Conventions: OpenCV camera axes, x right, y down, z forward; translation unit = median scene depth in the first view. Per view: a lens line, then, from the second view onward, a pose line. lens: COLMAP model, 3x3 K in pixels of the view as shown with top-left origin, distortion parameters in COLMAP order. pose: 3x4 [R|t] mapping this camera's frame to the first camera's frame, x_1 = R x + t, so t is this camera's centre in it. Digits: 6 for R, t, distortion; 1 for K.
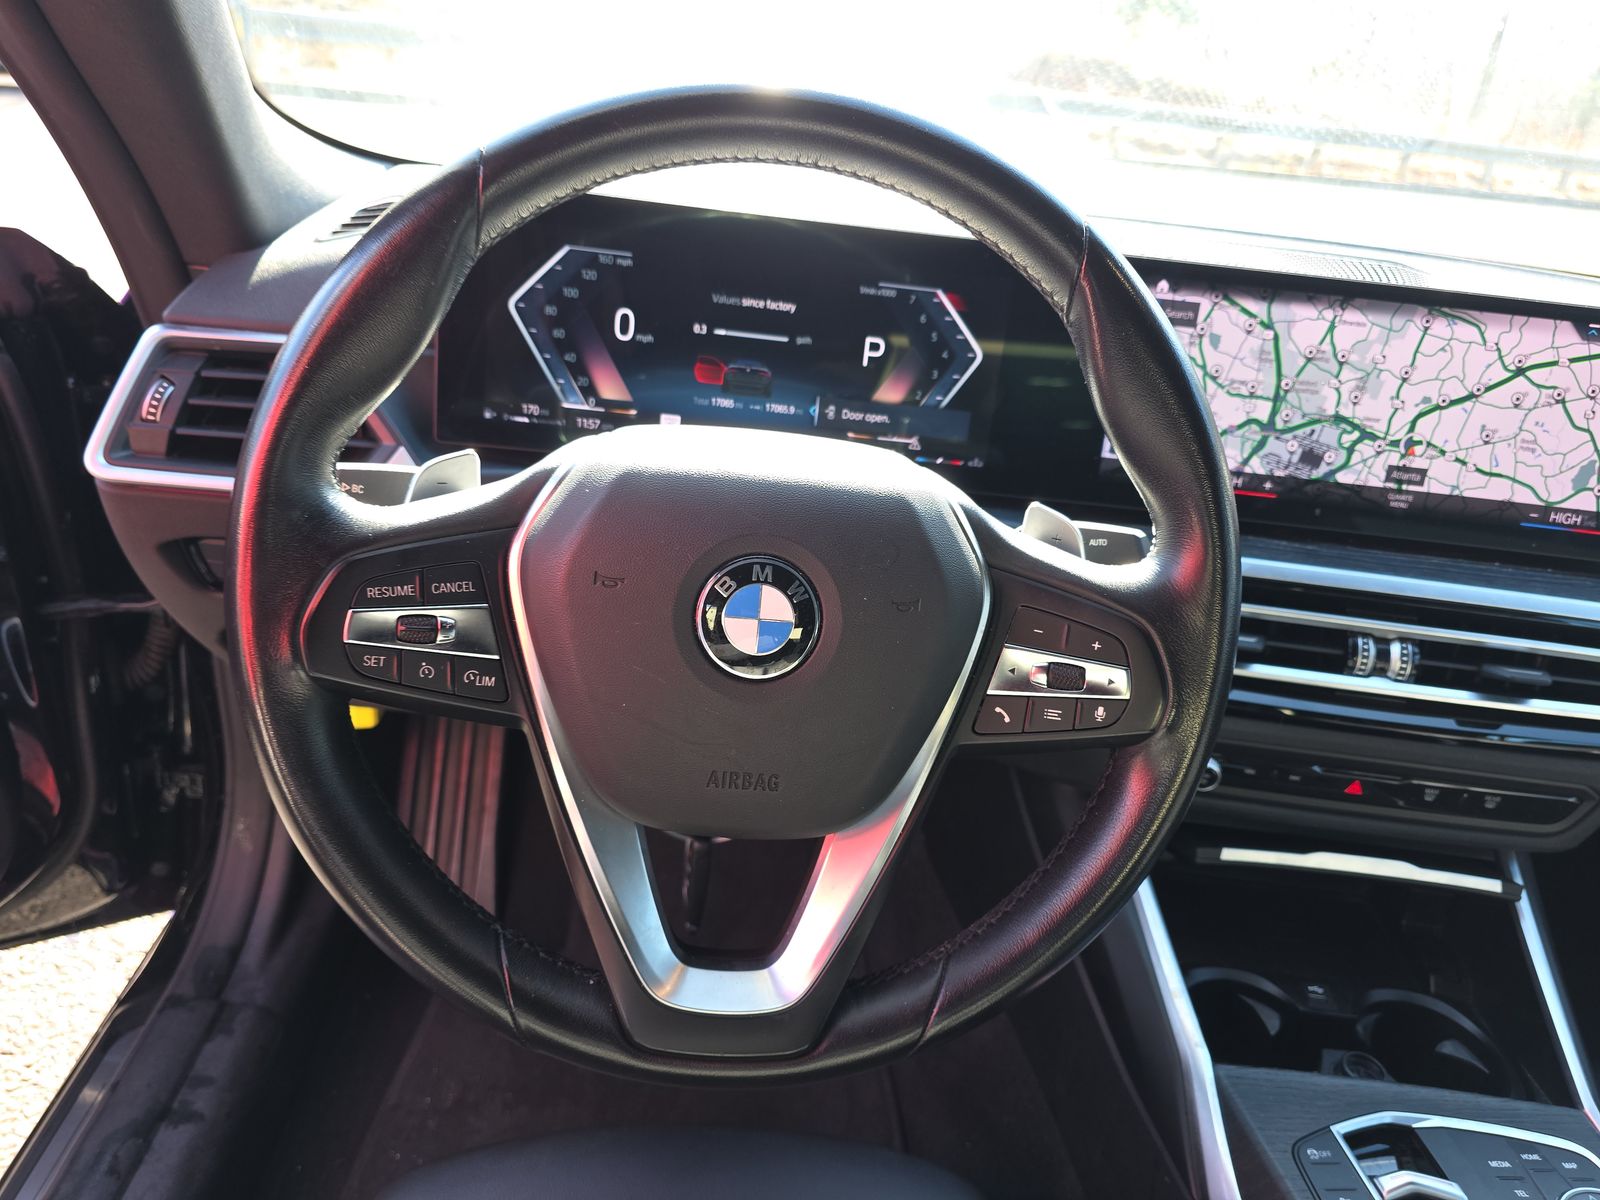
lens RADIAL K [[1082.3, 0, 811.5], [0, 1082.3, 592.8], [0, 0, 1]] dist [0.042877, -0.057057]
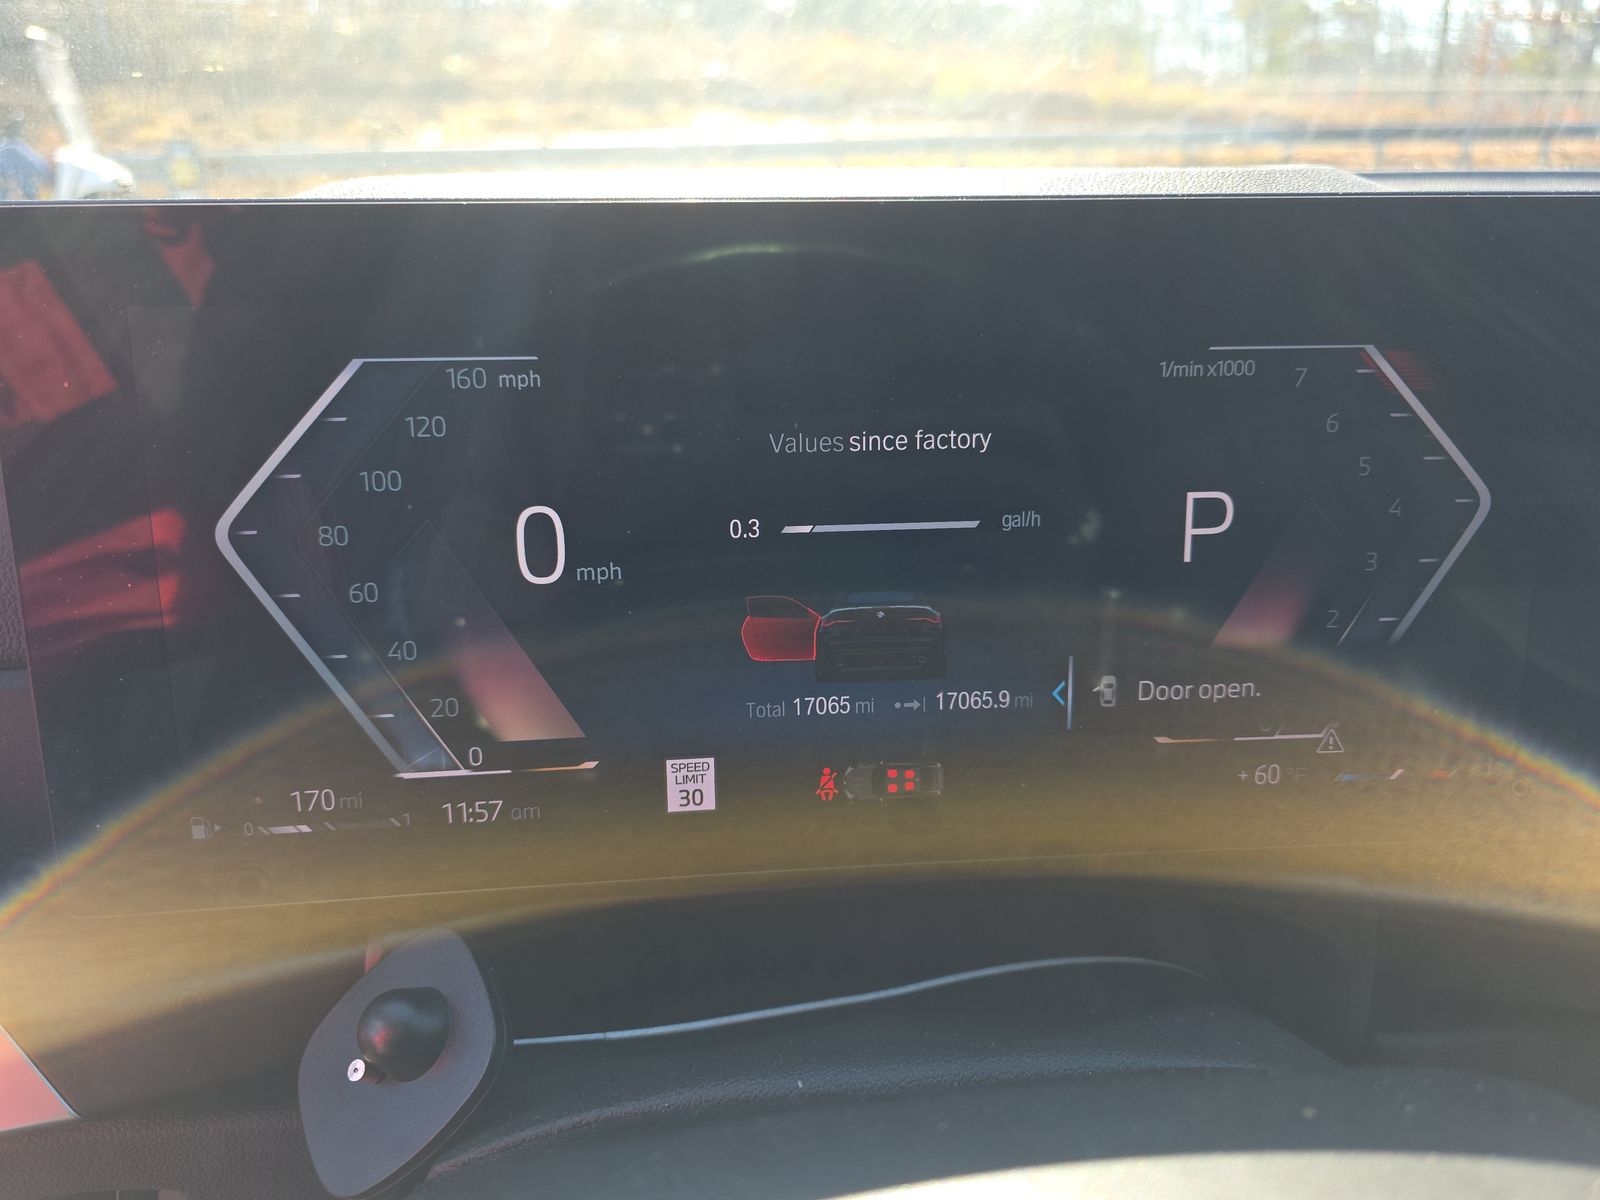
lens RADIAL K [[1089.5, 0, 793.2], [0, 1089.5, 570.8], [0, 0, 1]] dist [0.033423, -0.068709]
pose [[0.992212, -0.123248, -0.018016, -0.078613], [0.121488, 0.989496, -0.078346, -0.191768], [0.027483, 0.075547, 0.996763, 0.612672]]
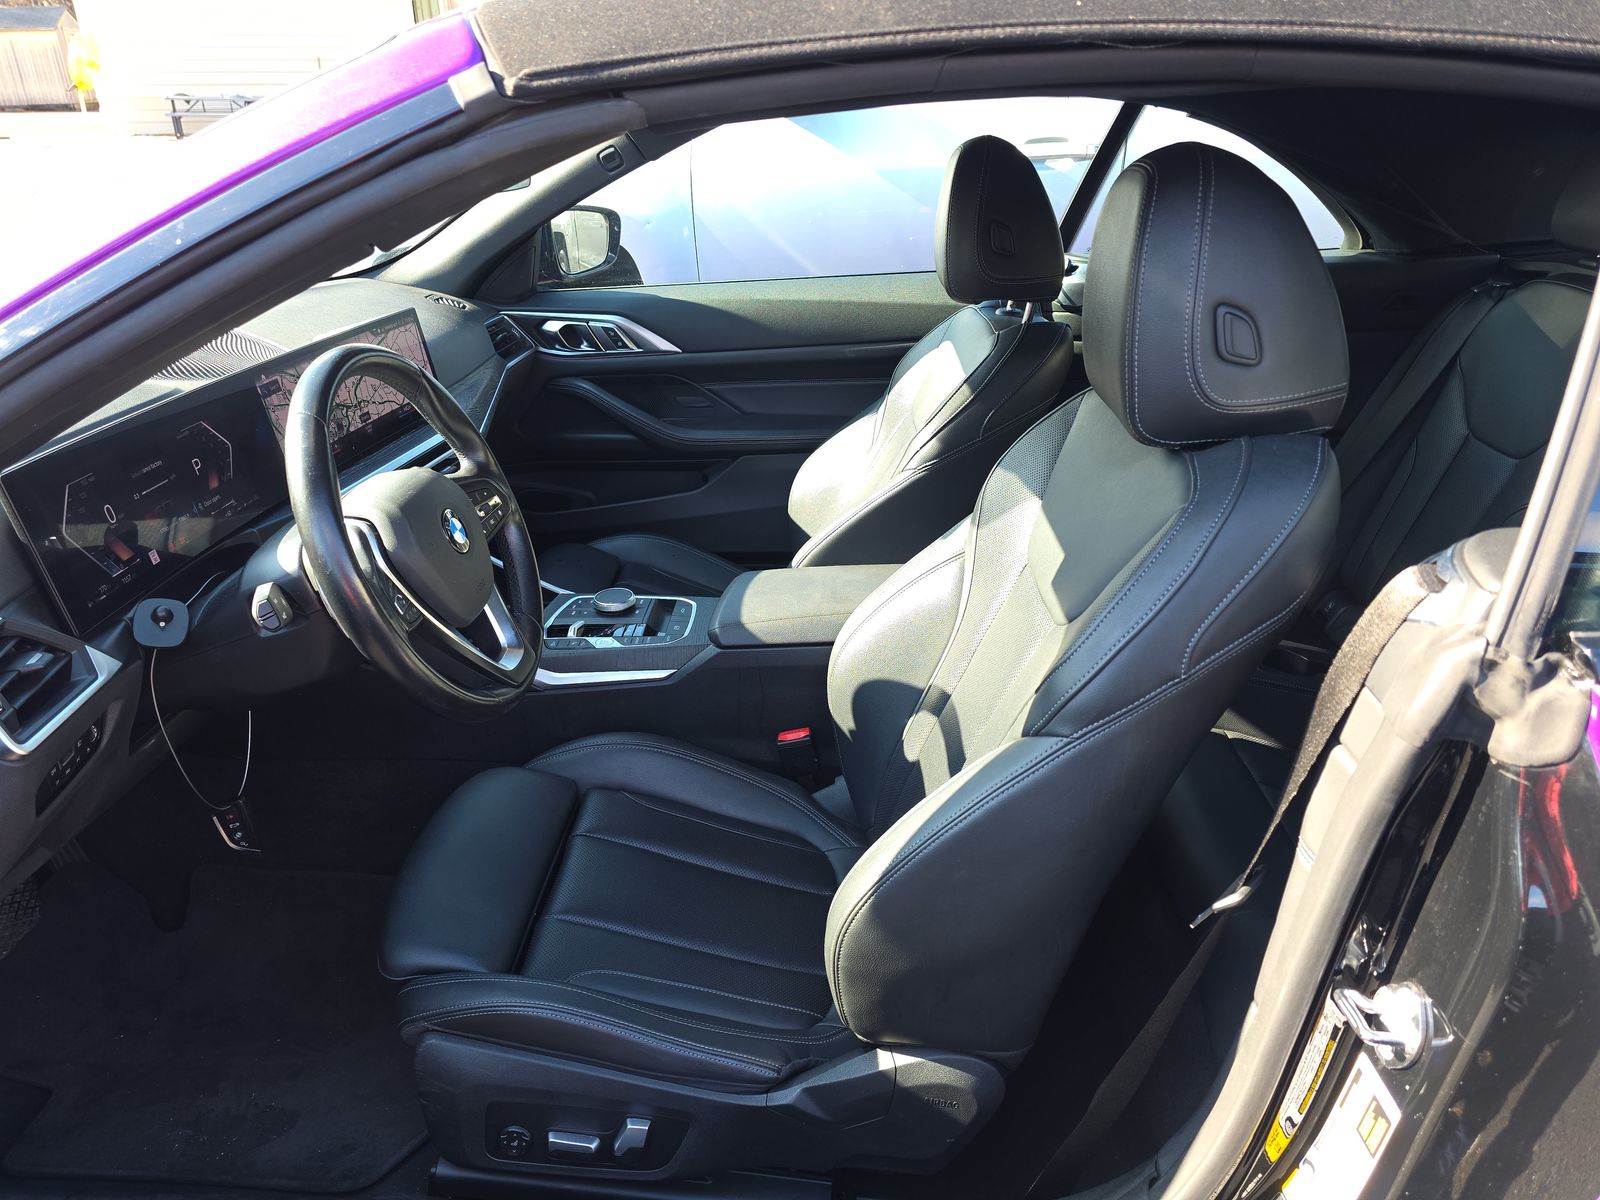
lens RADIAL K [[1071.4, 0, 800.0], [0, 1071.4, 600.0], [0, 0, 1]] dist [0.037813, -0.062926]
pose [[0.117796, -0.516036, 0.848429, -1.396806], [0.427015, 0.797675, 0.425879, -0.370533], [-0.896539, 0.312125, 0.314318, -0.346083]]
